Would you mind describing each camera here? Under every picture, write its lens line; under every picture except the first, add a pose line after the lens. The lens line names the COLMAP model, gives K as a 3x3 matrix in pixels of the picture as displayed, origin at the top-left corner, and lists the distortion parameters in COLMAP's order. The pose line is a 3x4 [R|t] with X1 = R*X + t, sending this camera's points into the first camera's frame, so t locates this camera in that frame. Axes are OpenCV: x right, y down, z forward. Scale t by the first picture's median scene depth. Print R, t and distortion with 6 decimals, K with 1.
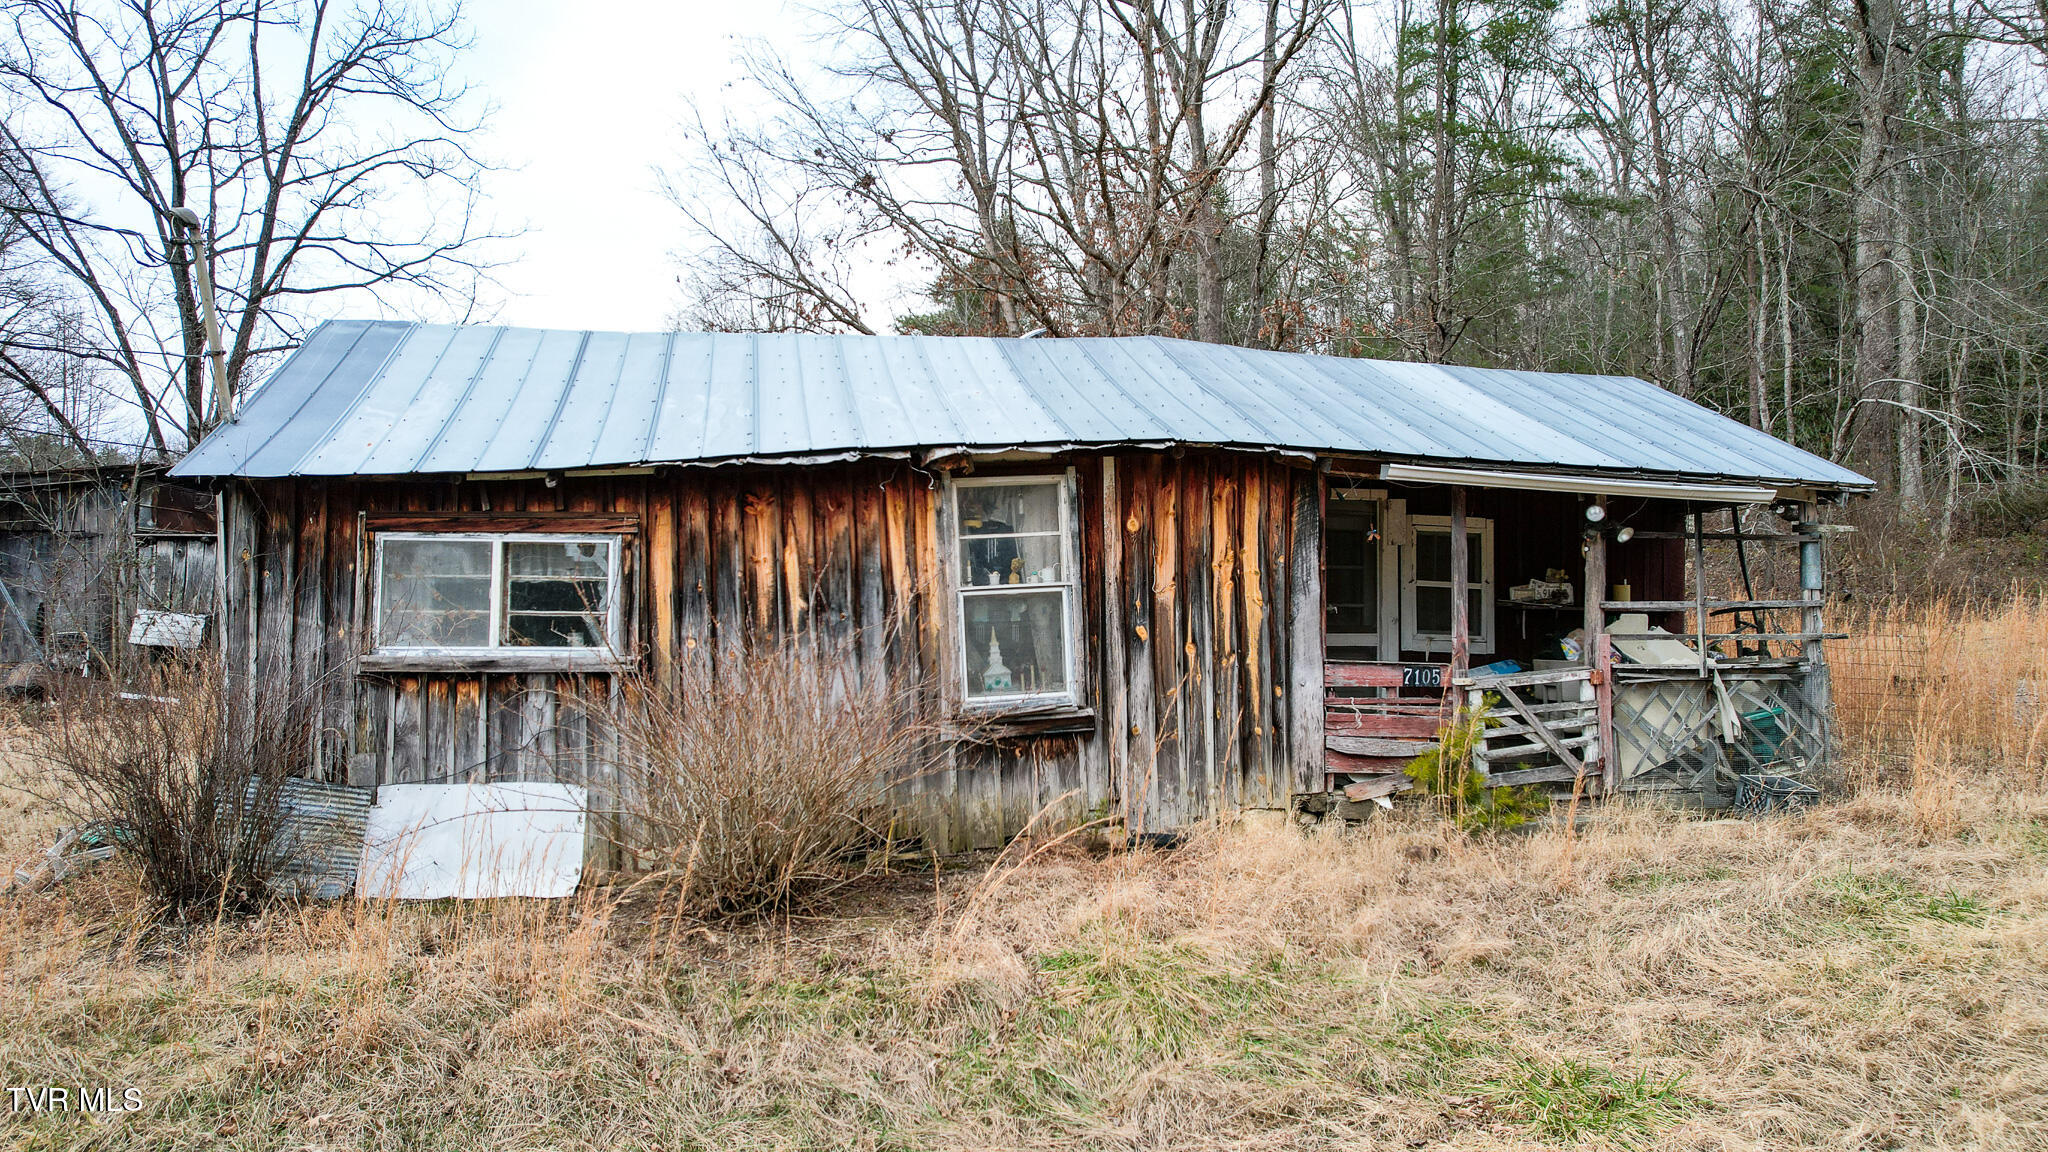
lens RADIAL K [[1372.0, 0, 1023.0], [0, 1372.0, 576.6], [0, 0, 1]] dist [-0.056617, 0.026962]
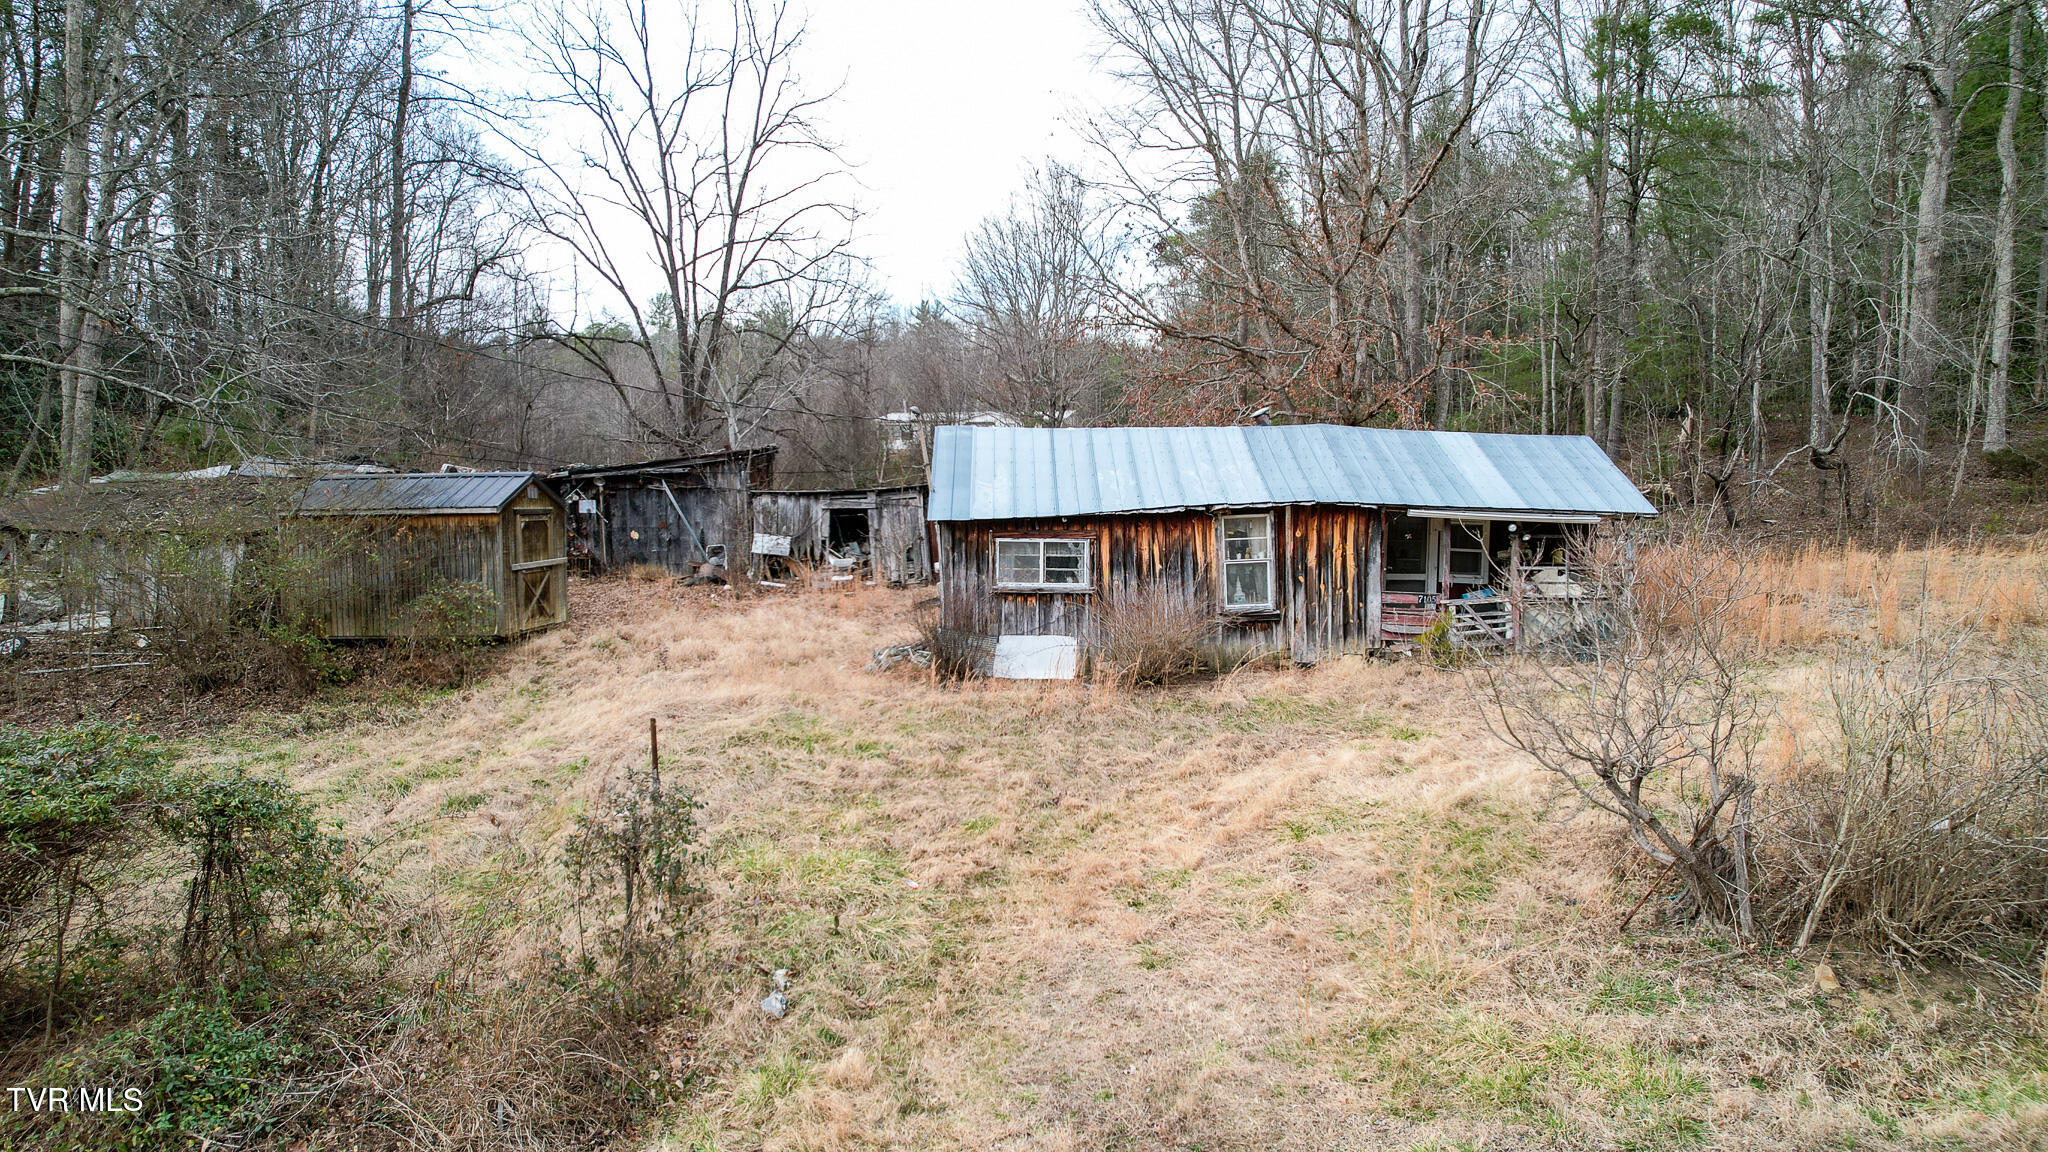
lens RADIAL K [[1372.0, 0, 1021.4], [0, 1372.0, 575.3], [0, 0, 1]] dist [-0.056617, 0.026962]
pose [[0.983629, 0.018393, -0.179262, 0.035384], [0.000158, 0.994689, 0.102927, -0.213694], [0.180203, -0.101270, 0.978402, -1.431864]]
